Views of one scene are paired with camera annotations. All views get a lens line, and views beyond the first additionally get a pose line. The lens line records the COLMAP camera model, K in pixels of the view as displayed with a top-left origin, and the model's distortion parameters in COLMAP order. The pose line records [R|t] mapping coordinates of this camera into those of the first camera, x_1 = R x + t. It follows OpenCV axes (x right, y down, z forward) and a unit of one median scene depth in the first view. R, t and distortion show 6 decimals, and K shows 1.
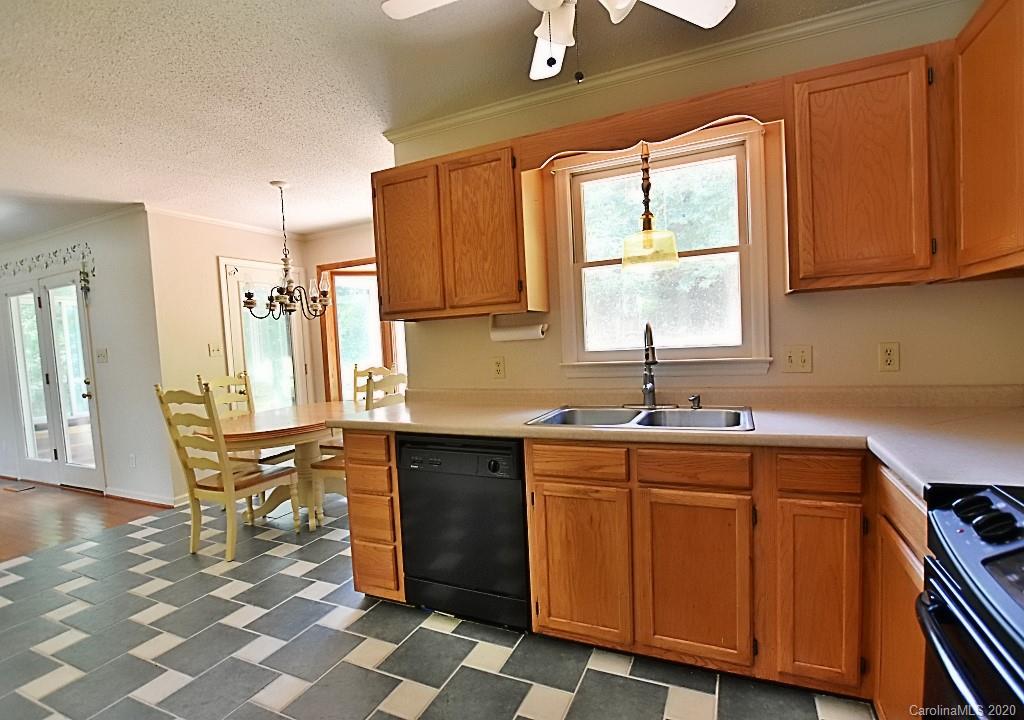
lens RADIAL K [[492.2, 0, 515.7], [0, 492.2, 369.1], [0, 0, 1]] dist [-0.022382, 0.001660]
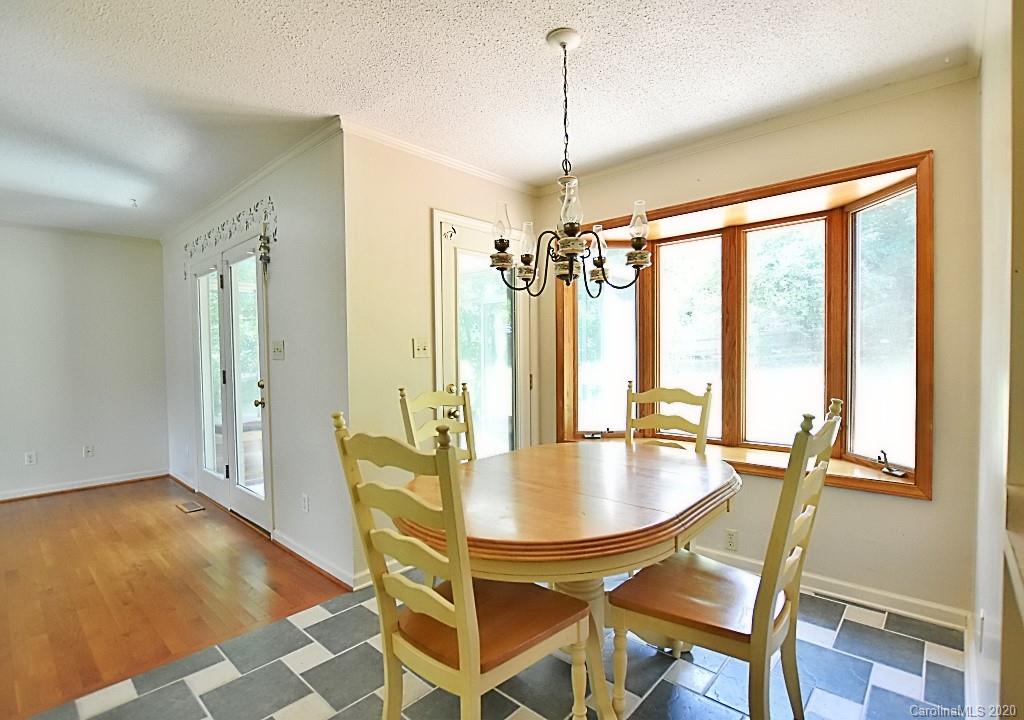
lens RADIAL K [[492.2, 0, 515.7], [0, 492.2, 369.1], [0, 0, 1]] dist [-0.022382, 0.001660]
pose [[0.953592, 0.048250, -0.297211, -0.296939], [-0.054535, 0.998429, -0.012885, -0.009797], [0.296122, 0.028495, 0.954725, 0.407723]]
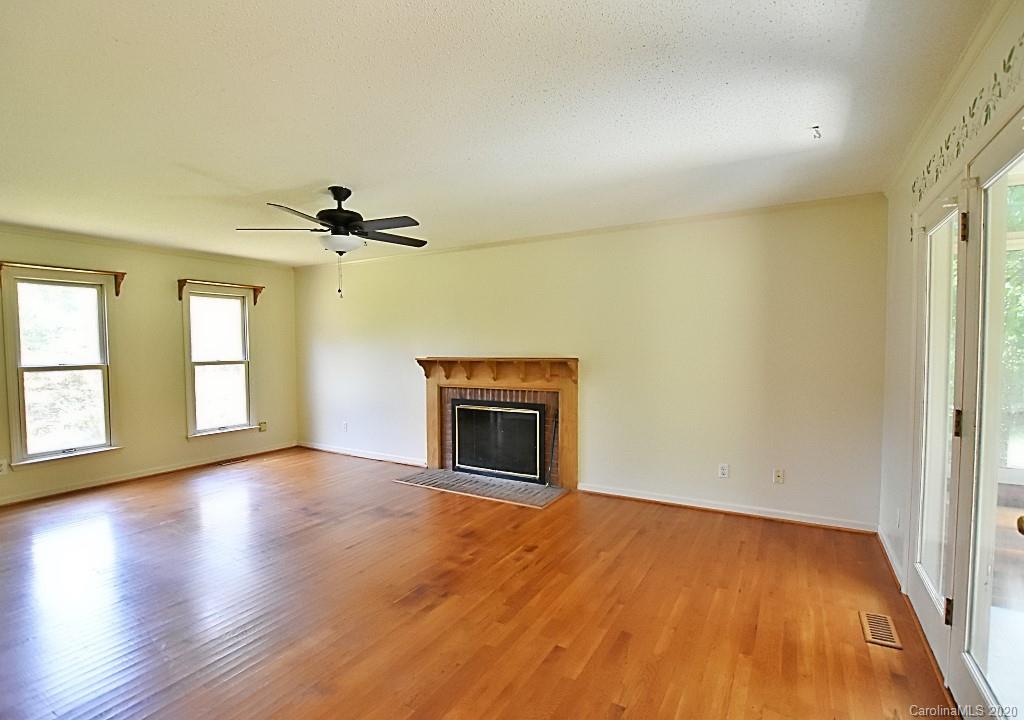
lens RADIAL K [[476.1, 0, 500.2], [0, 476.1, 368.4], [0, 0, 1]] dist [-0.034756, 0.000410]
pose [[-0.114999, 0.088969, -0.989373, -0.621789], [-0.045697, 0.994453, 0.094737, -0.045810], [0.992314, 0.056106, -0.110295, 0.738481]]
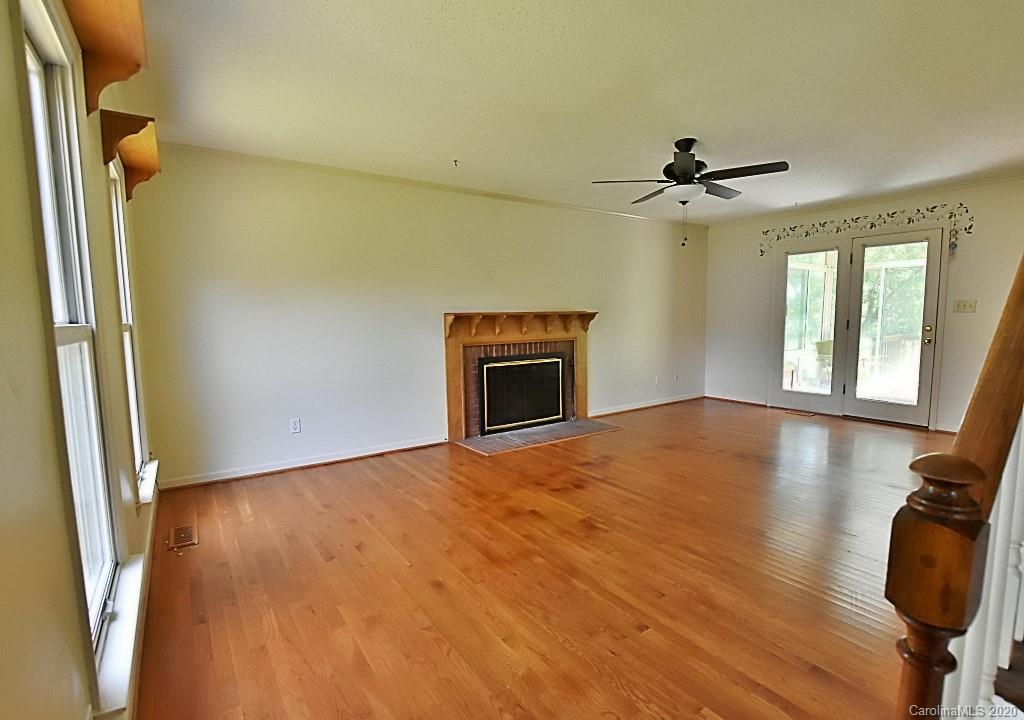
lens RADIAL K [[492.2, 0, 515.7], [0, 492.2, 369.1], [0, 0, 1]] dist [-0.022382, 0.001660]
pose [[0.852865, 0.091368, -0.514075, -1.155013], [-0.055857, 0.994886, 0.084156, 0.080336], [0.519135, -0.043059, 0.853607, -0.483611]]
